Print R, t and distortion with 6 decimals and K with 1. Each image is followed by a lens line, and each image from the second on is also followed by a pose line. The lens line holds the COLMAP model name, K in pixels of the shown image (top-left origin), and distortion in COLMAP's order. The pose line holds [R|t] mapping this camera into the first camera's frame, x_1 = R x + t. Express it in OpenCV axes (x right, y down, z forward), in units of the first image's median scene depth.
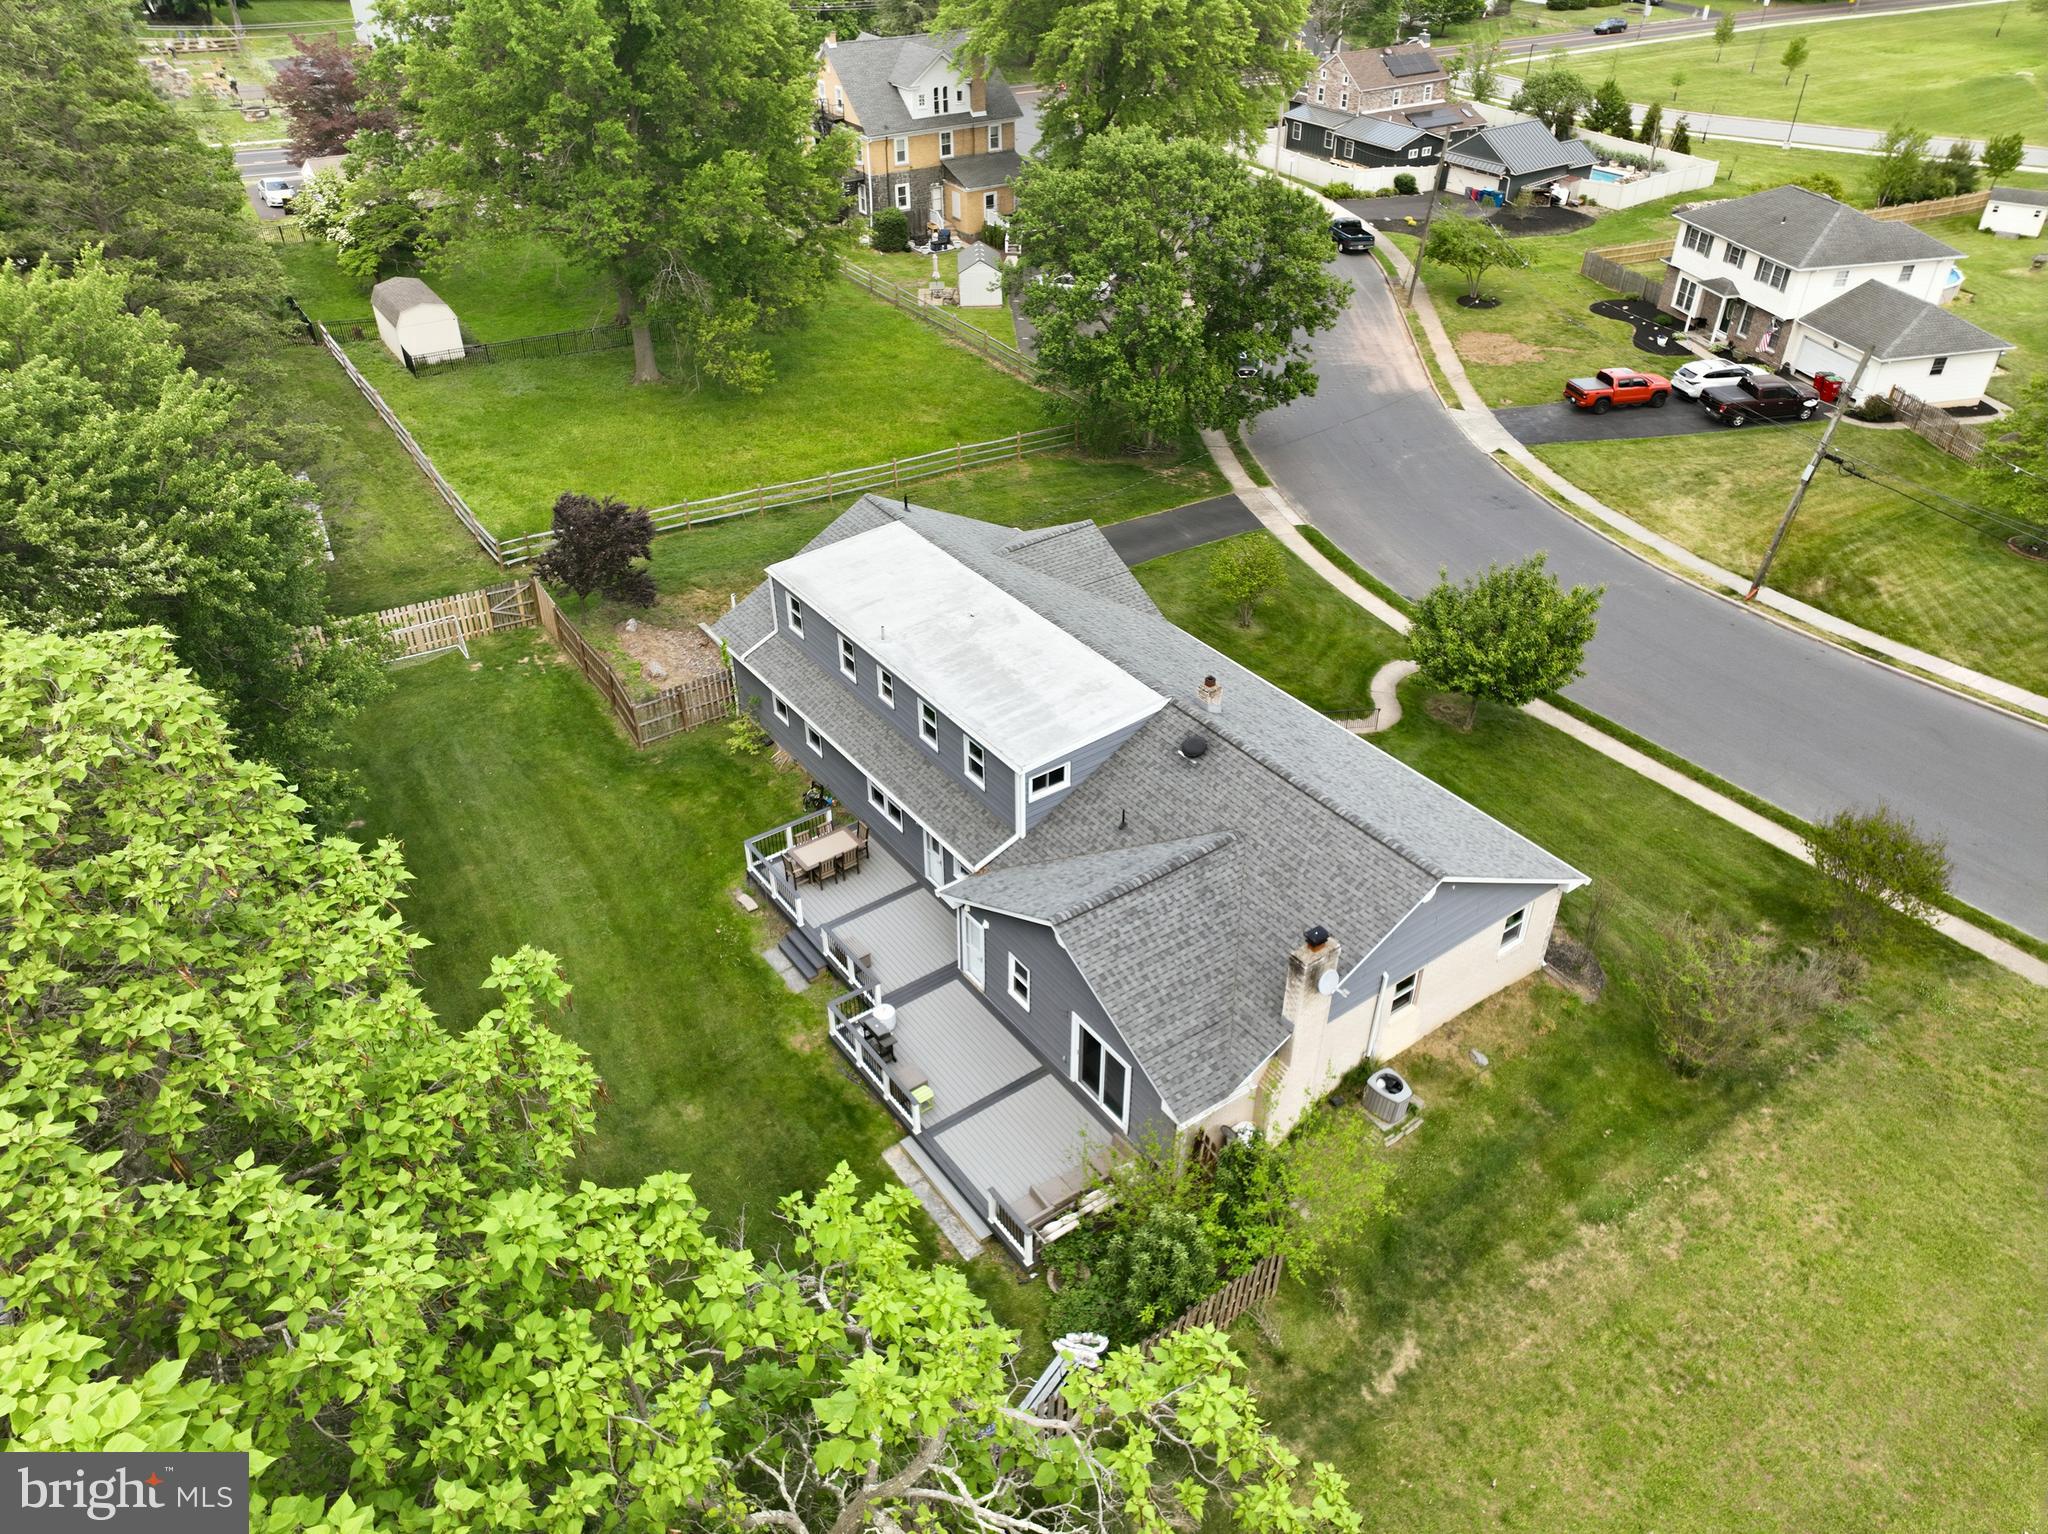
lens RADIAL K [[1418.8, 0, 1024.0], [0, 1418.8, 767.0], [0, 0, 1]] dist [-0.003994, 0.000562]
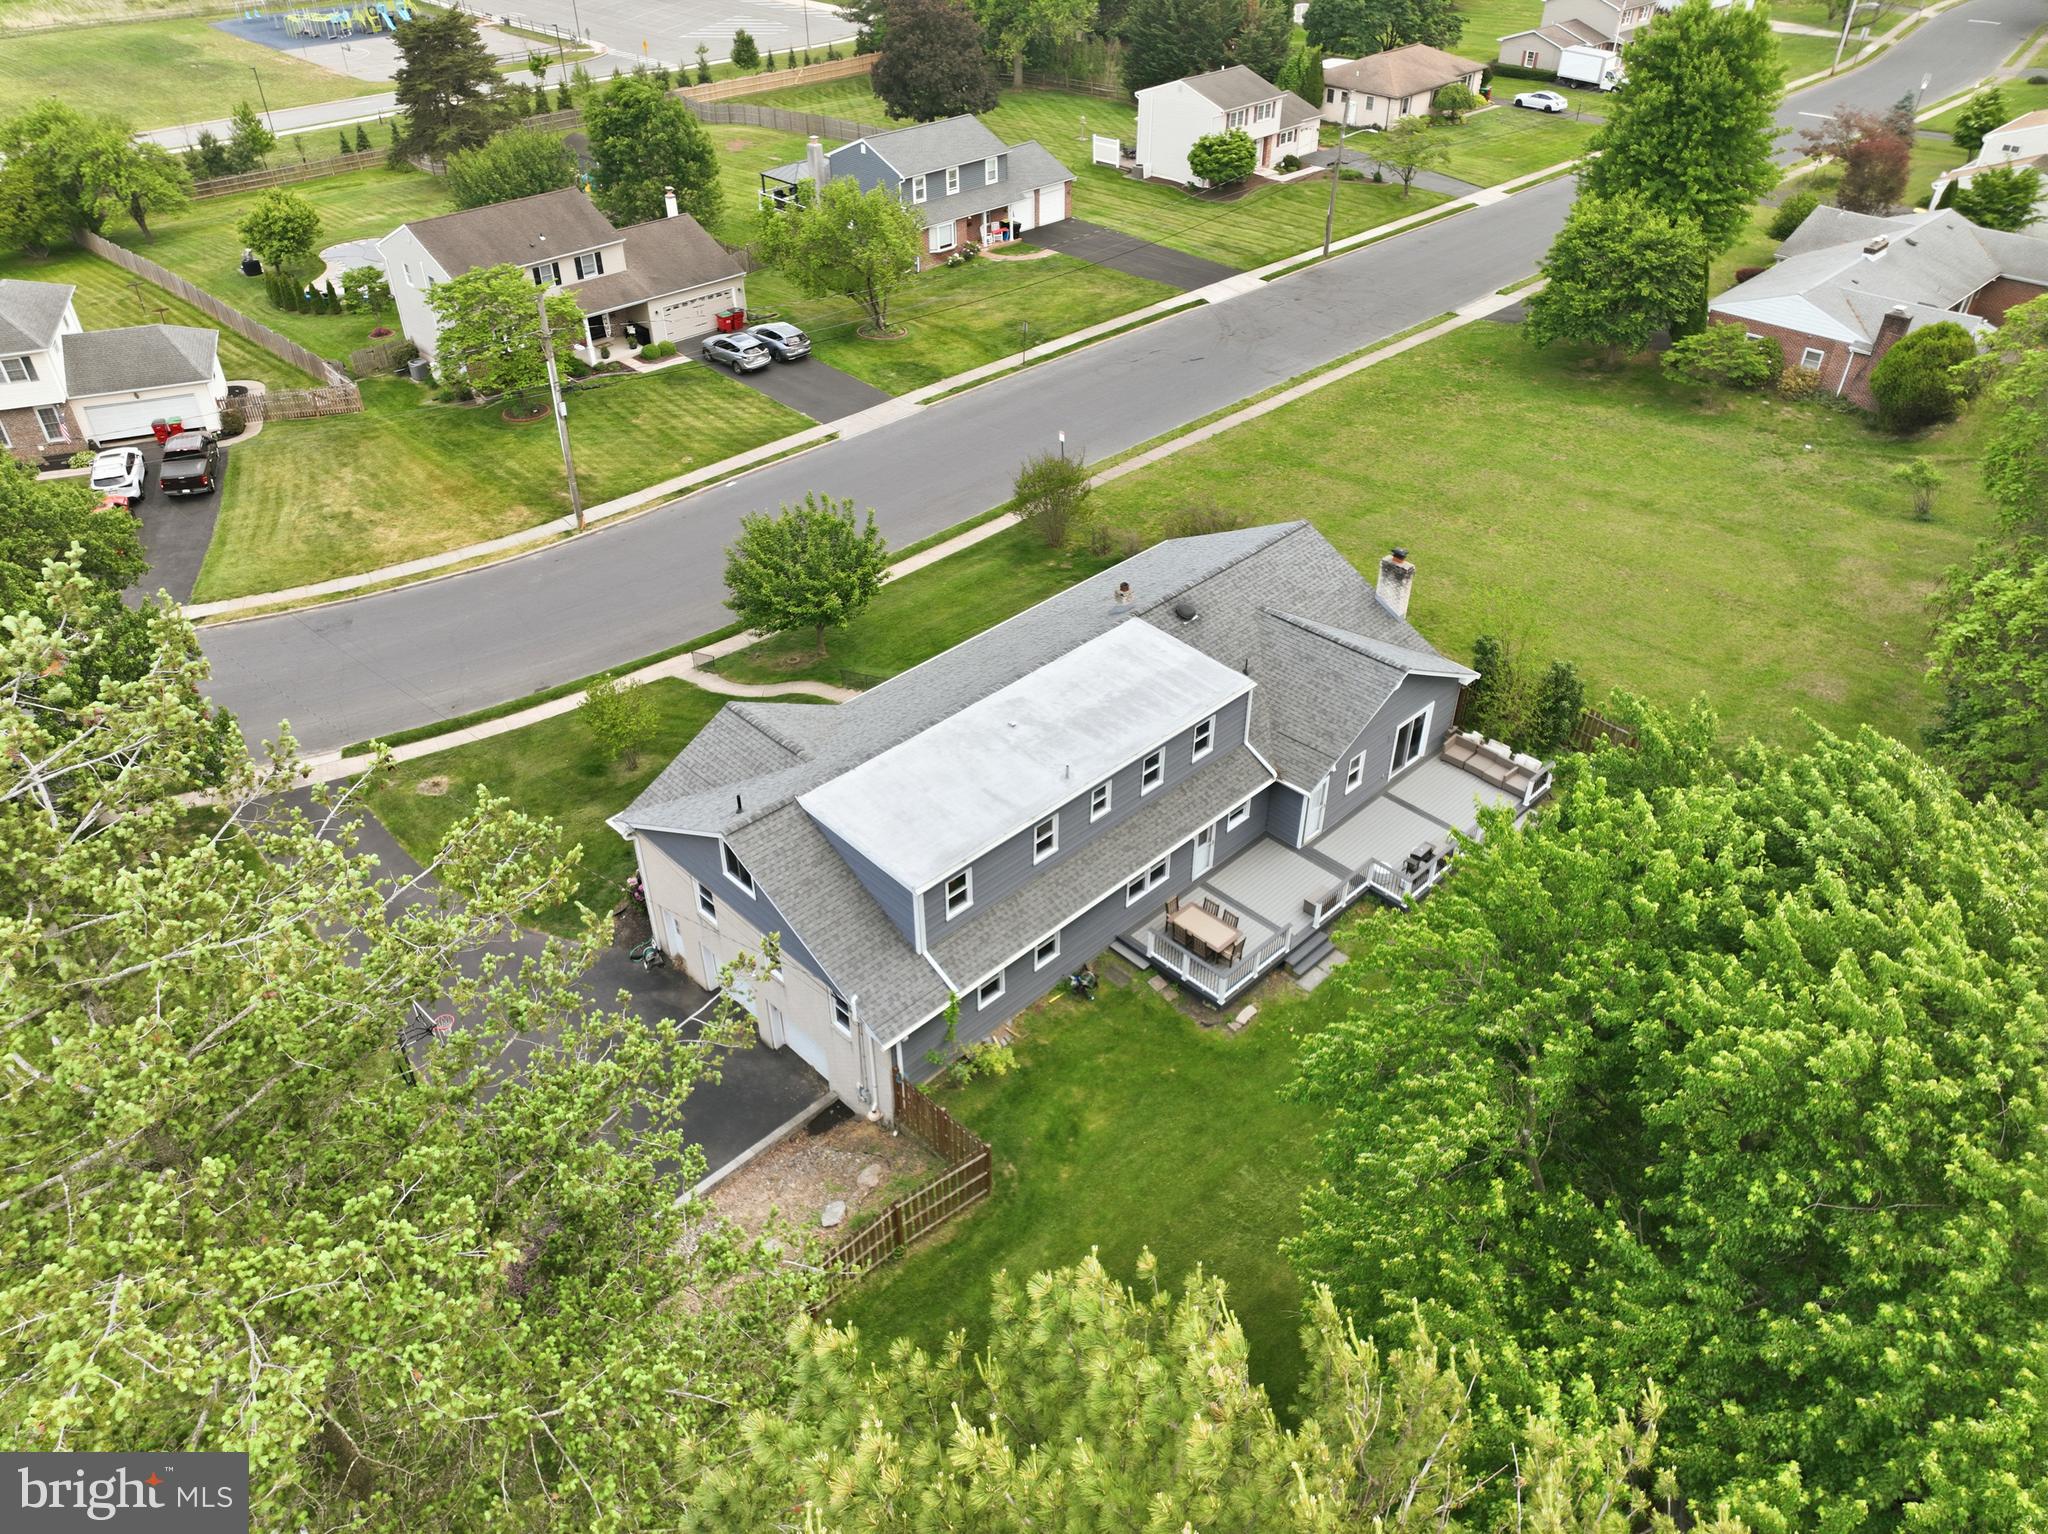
lens RADIAL K [[1418.8, 0, 1024.0], [0, 1418.8, 767.0], [0, 0, 1]] dist [-0.003994, 0.000562]
pose [[-0.148889, -0.590188, 0.793417, -0.602873], [0.575441, 0.600800, 0.554893, -0.456270], [-0.804176, 0.539183, 0.250166, 0.552443]]
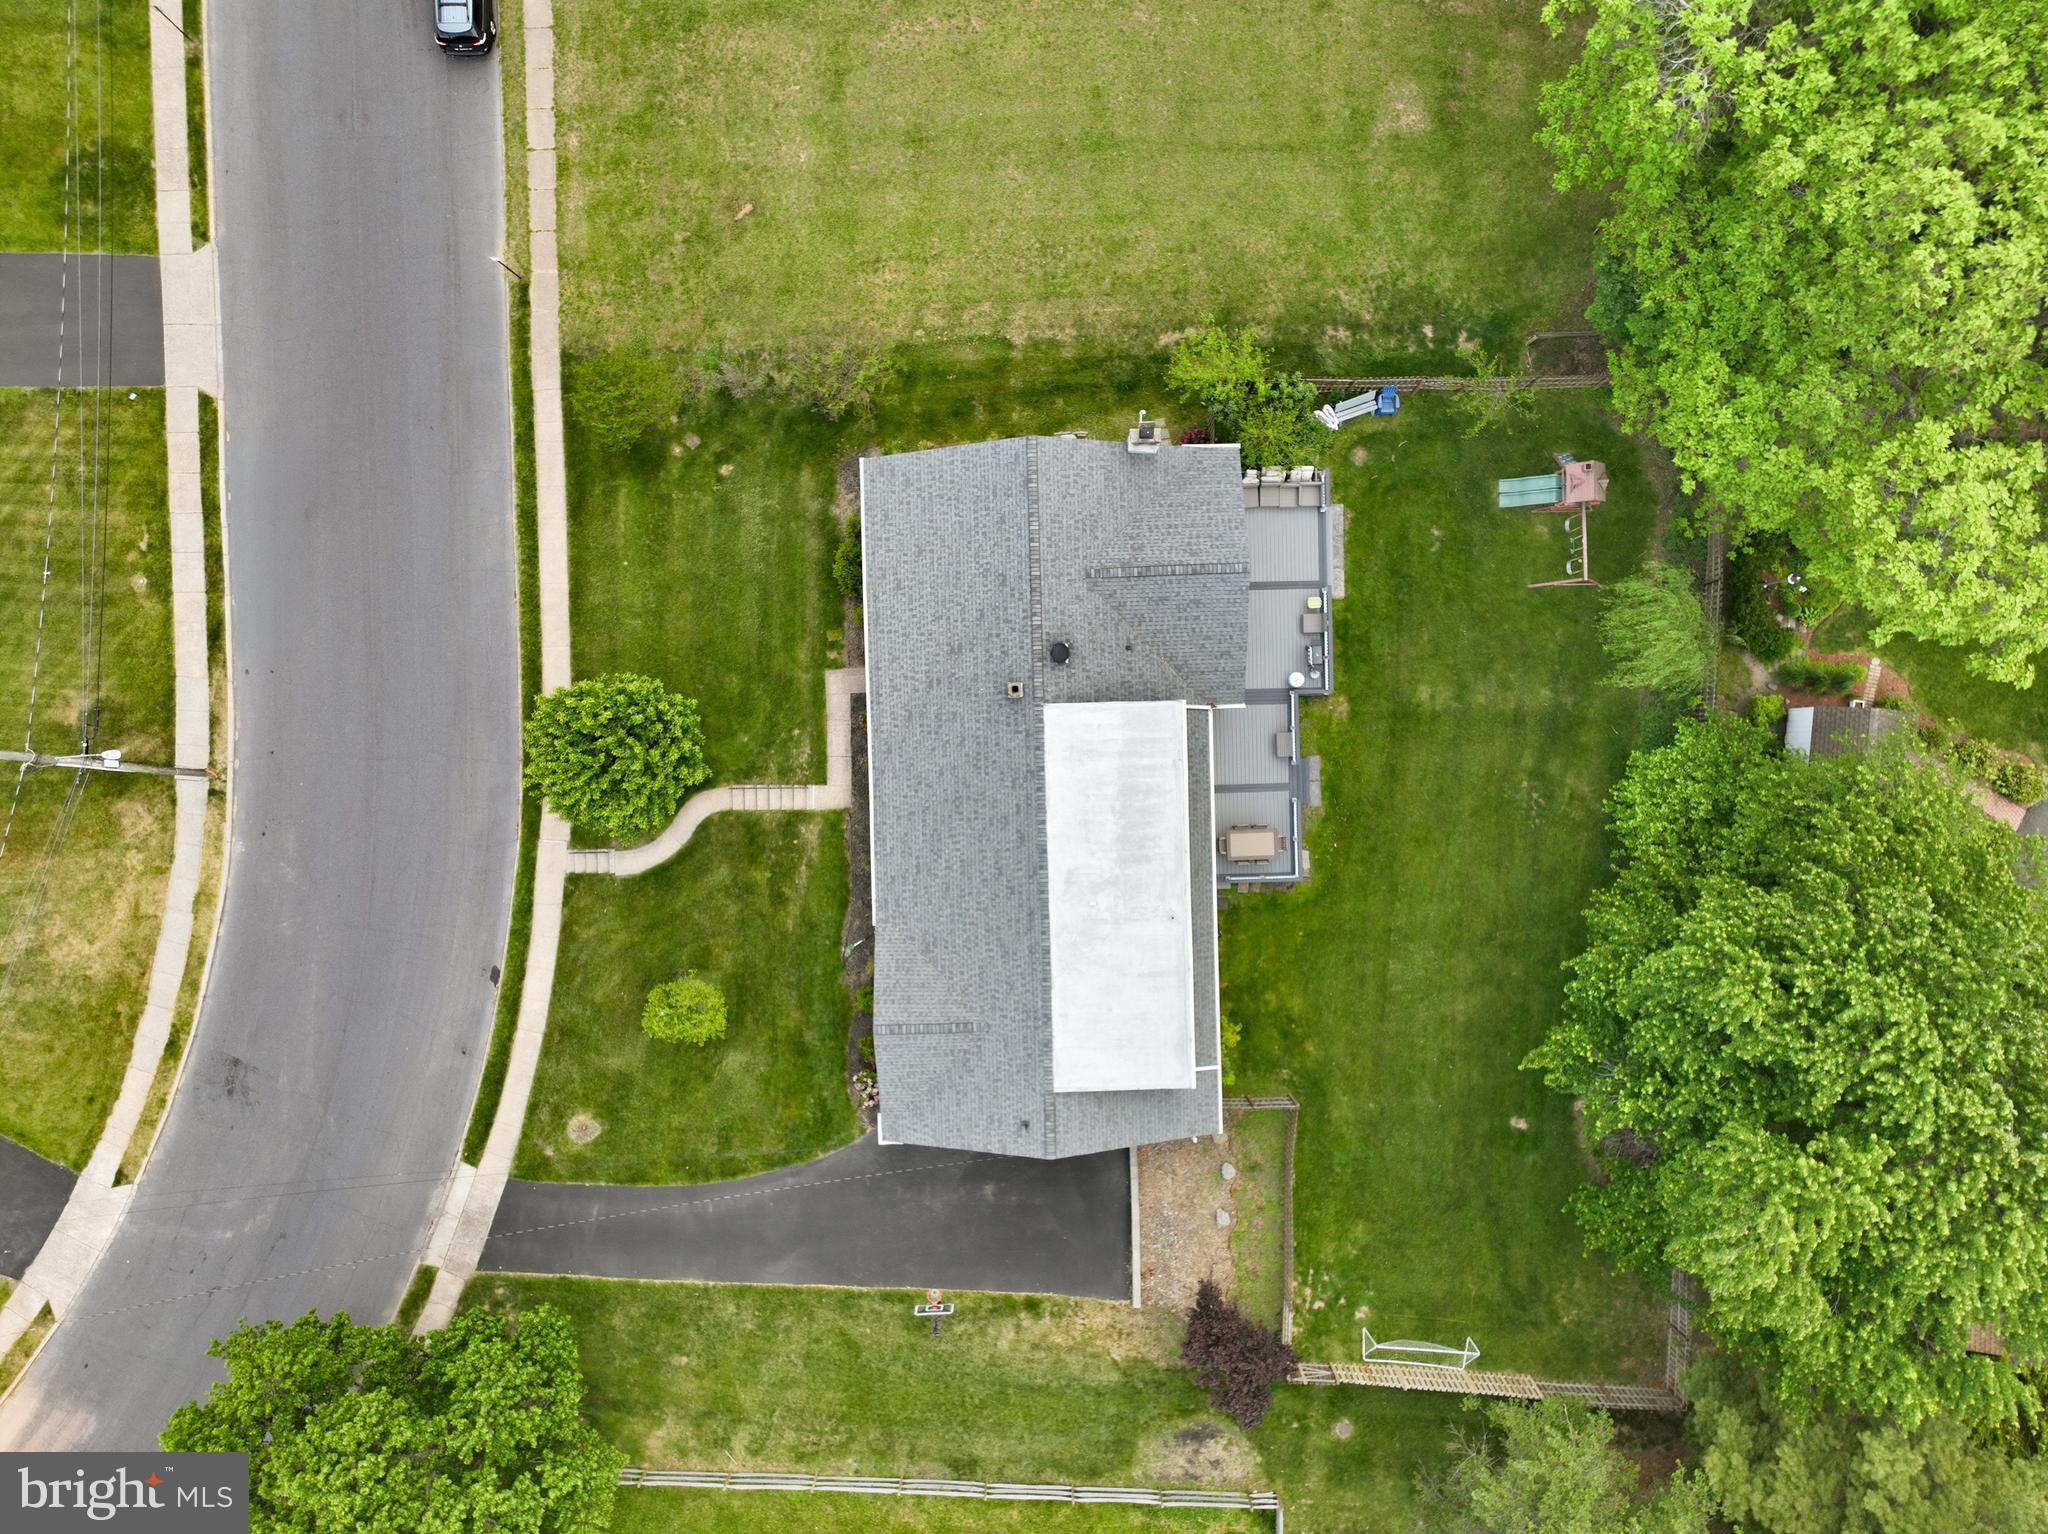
lens RADIAL K [[1418.8, 0, 1024.0], [0, 1418.8, 767.0], [0, 0, 1]] dist [-0.003994, 0.000562]
pose [[-0.826149, -0.563194, 0.017036, 0.039702], [0.346967, -0.484679, 0.802932, -0.735241], [-0.443949, 0.669253, 0.595827, 0.179992]]
